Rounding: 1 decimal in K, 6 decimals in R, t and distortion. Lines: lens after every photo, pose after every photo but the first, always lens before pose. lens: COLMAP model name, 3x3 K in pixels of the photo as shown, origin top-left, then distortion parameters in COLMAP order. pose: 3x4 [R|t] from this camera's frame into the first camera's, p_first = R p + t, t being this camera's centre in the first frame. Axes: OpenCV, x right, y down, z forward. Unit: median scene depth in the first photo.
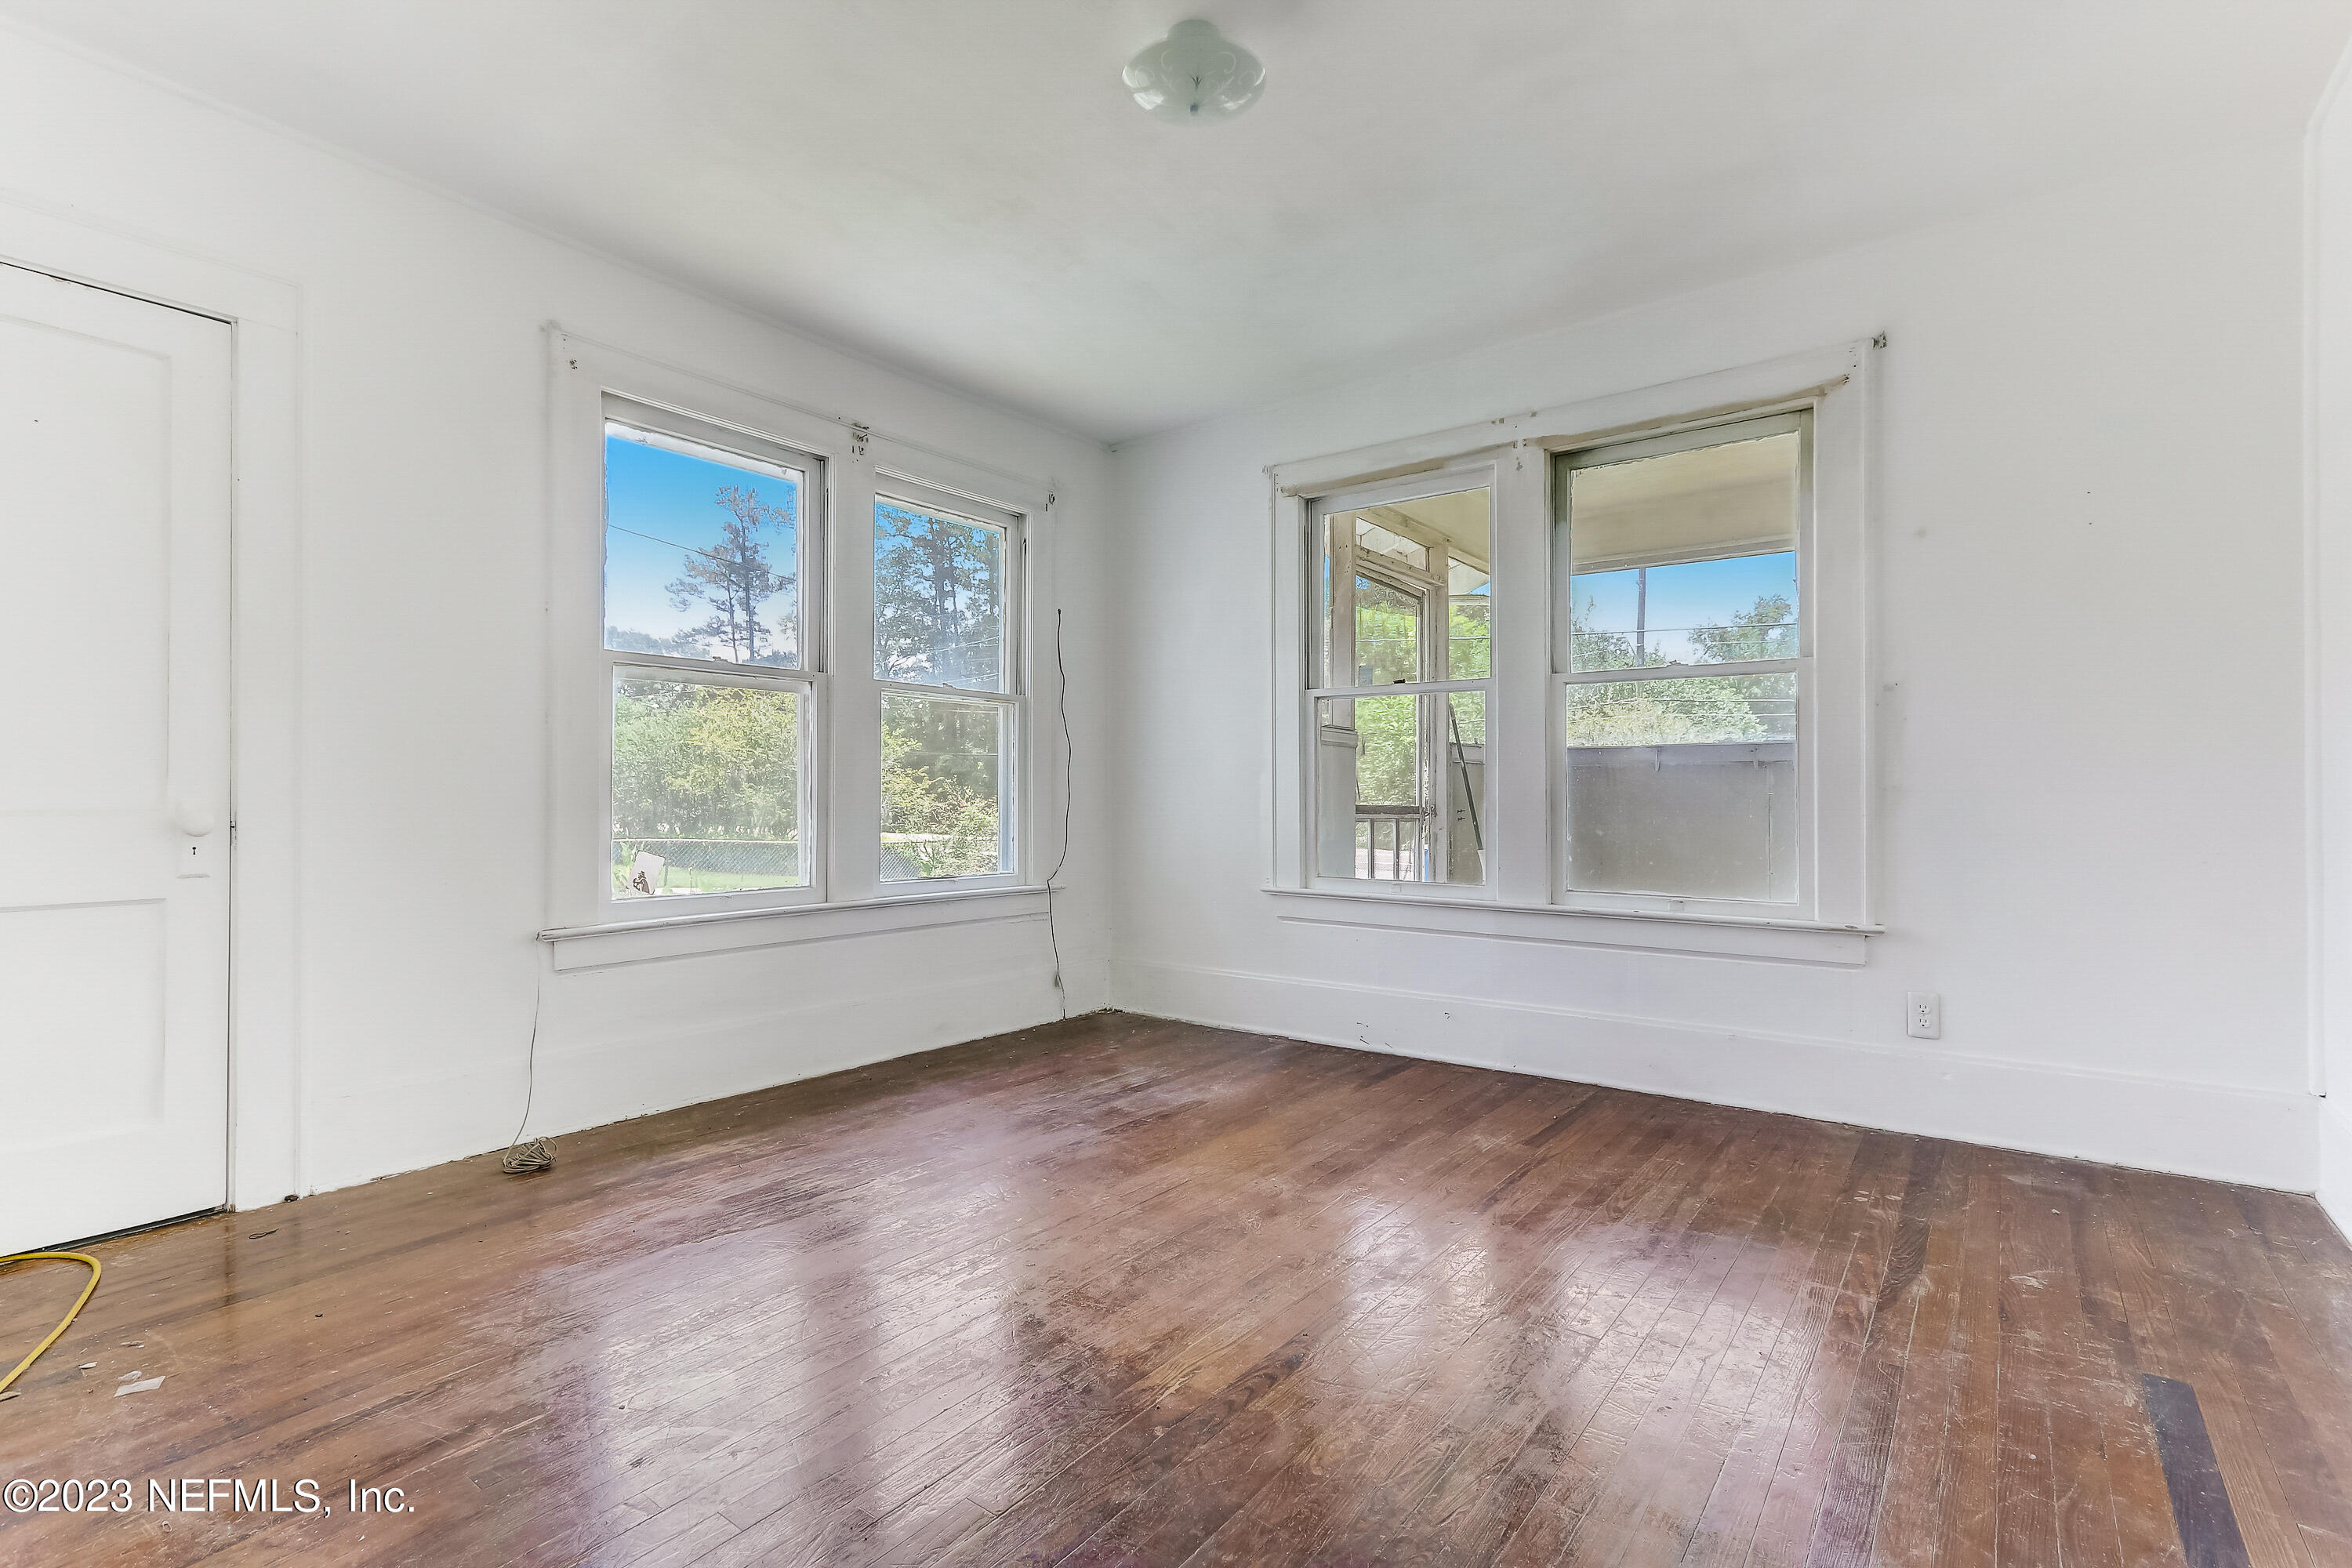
lens RADIAL K [[1094.9, 0, 1160.0], [0, 1094.9, 783.1], [0, 0, 1]] dist [-0.000458, -0.000026]
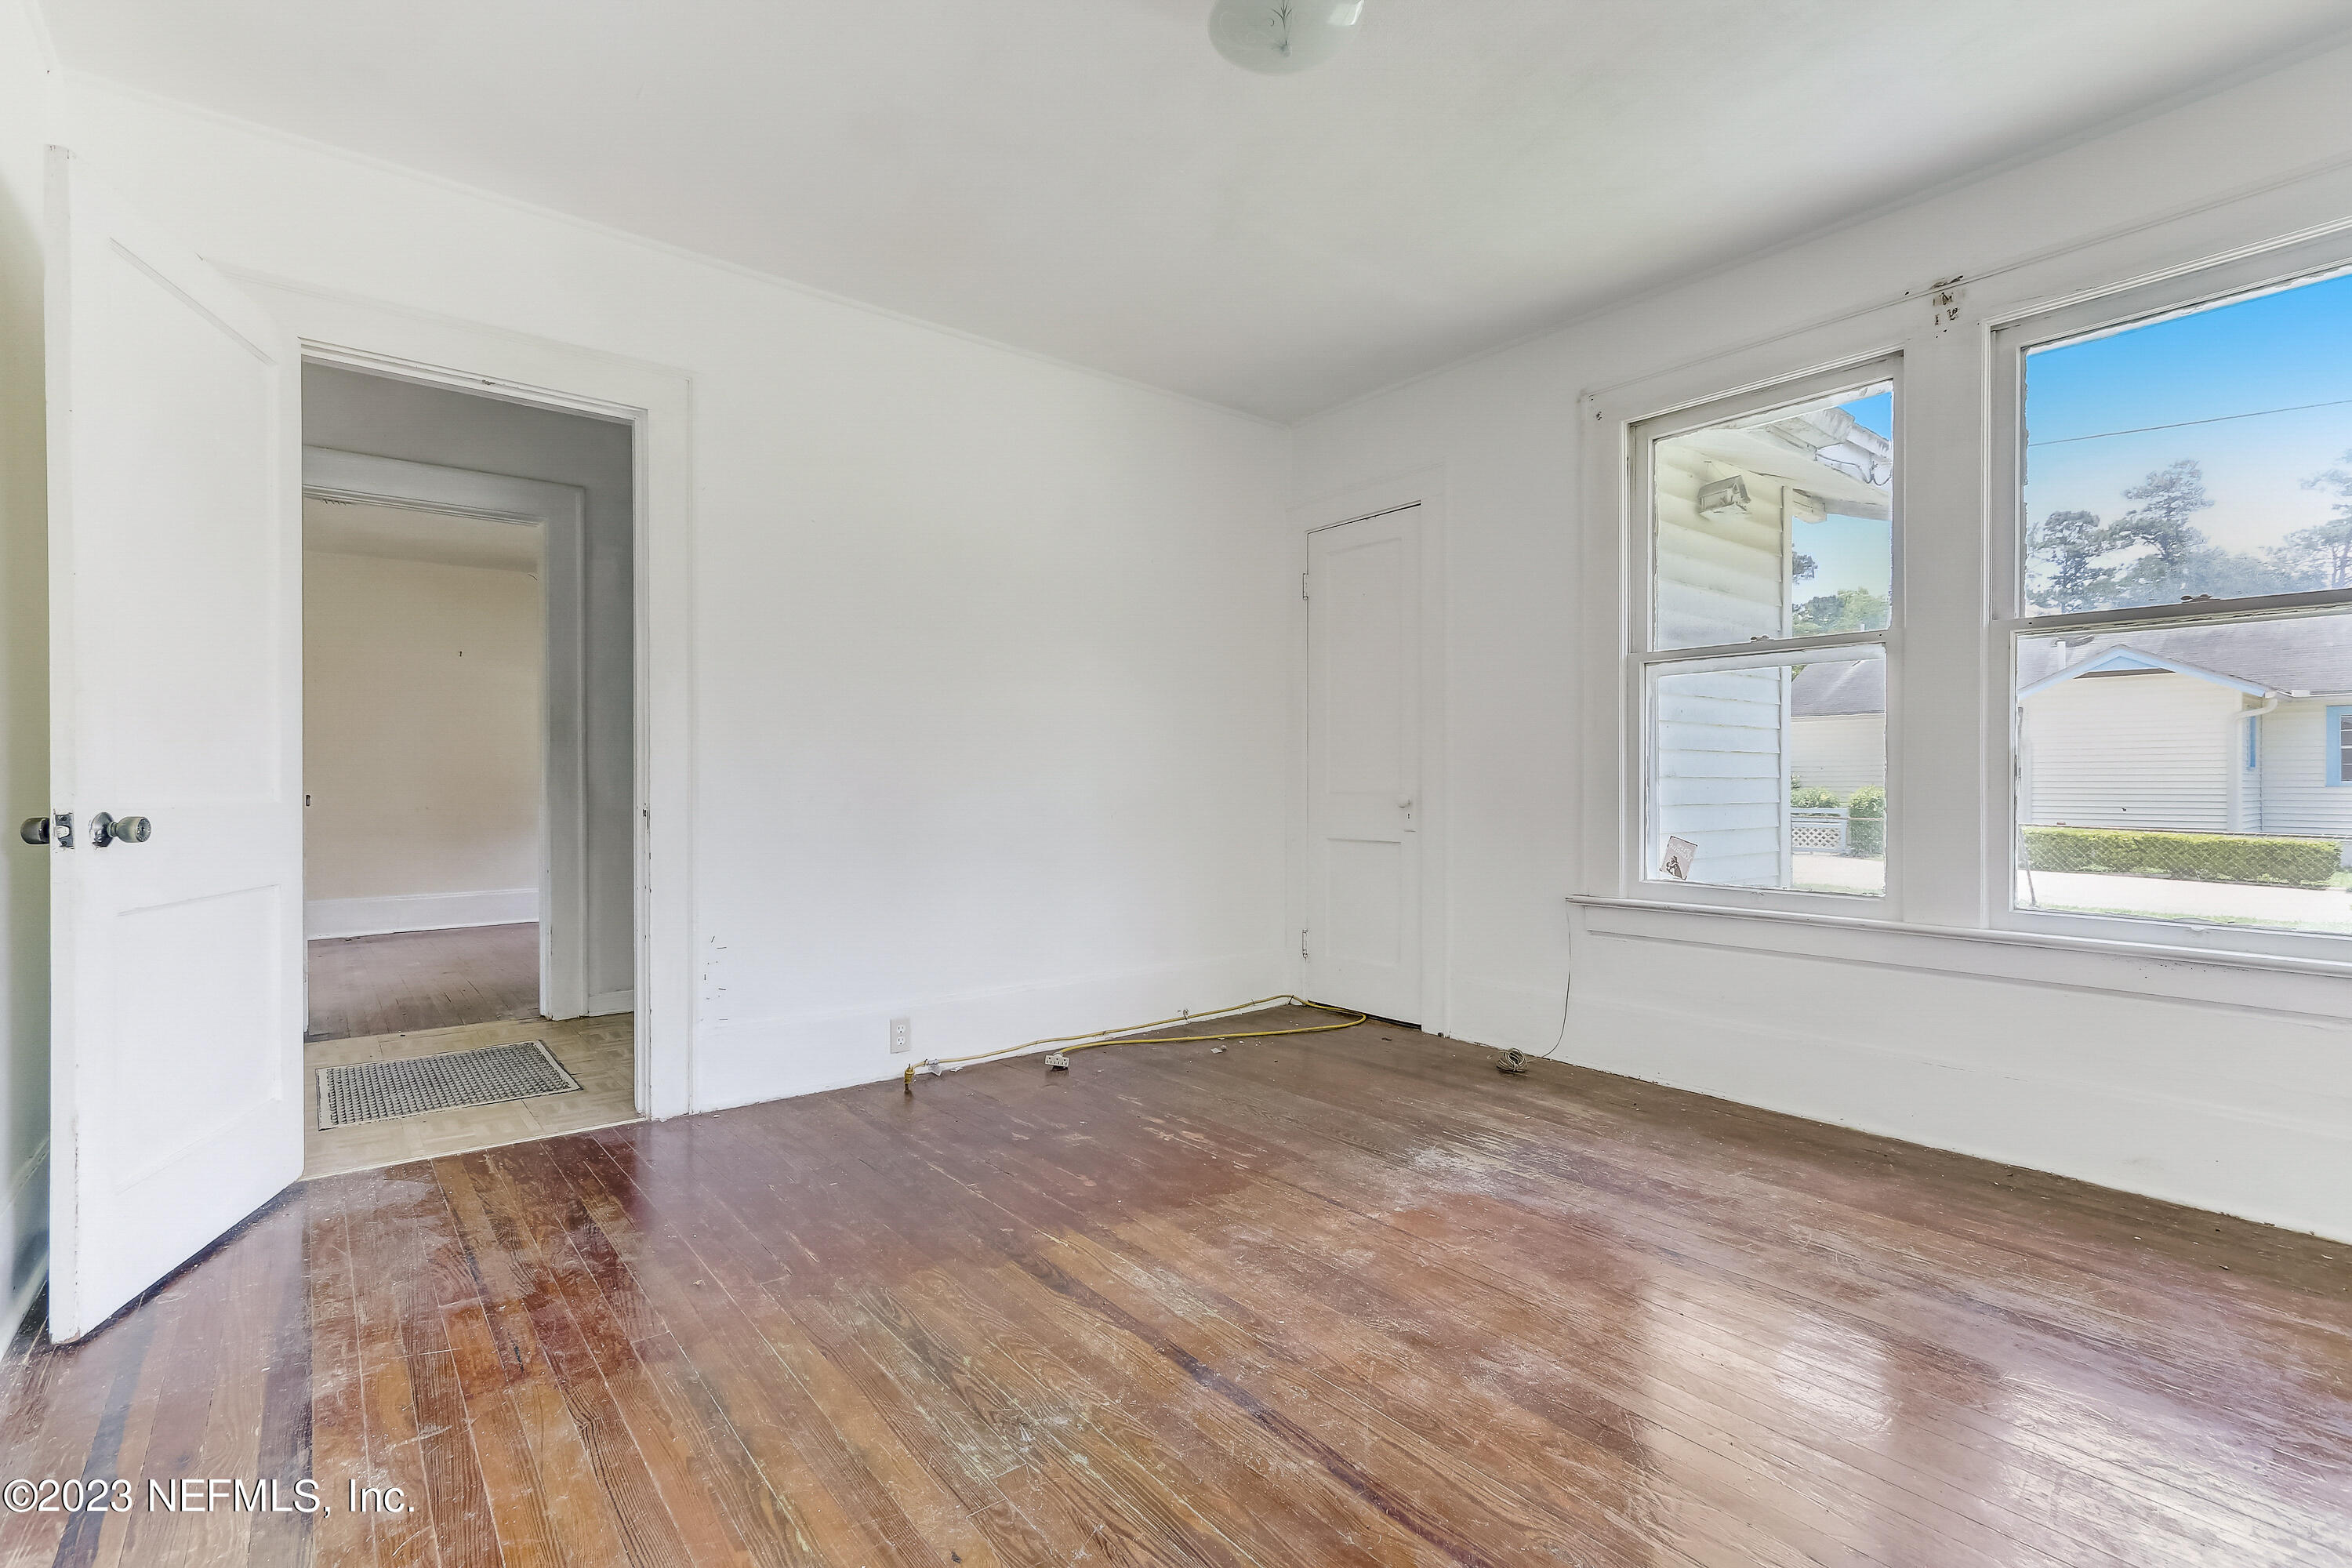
lens RADIAL K [[1094.9, 0, 1160.0], [0, 1094.9, 783.1], [0, 0, 1]] dist [-0.000458, -0.000026]
pose [[-0.253192, -0.001178, -0.967415, 0.736877], [0.010992, 0.999931, -0.004094, 0.010090], [0.967354, -0.011671, -0.253162, 0.864947]]
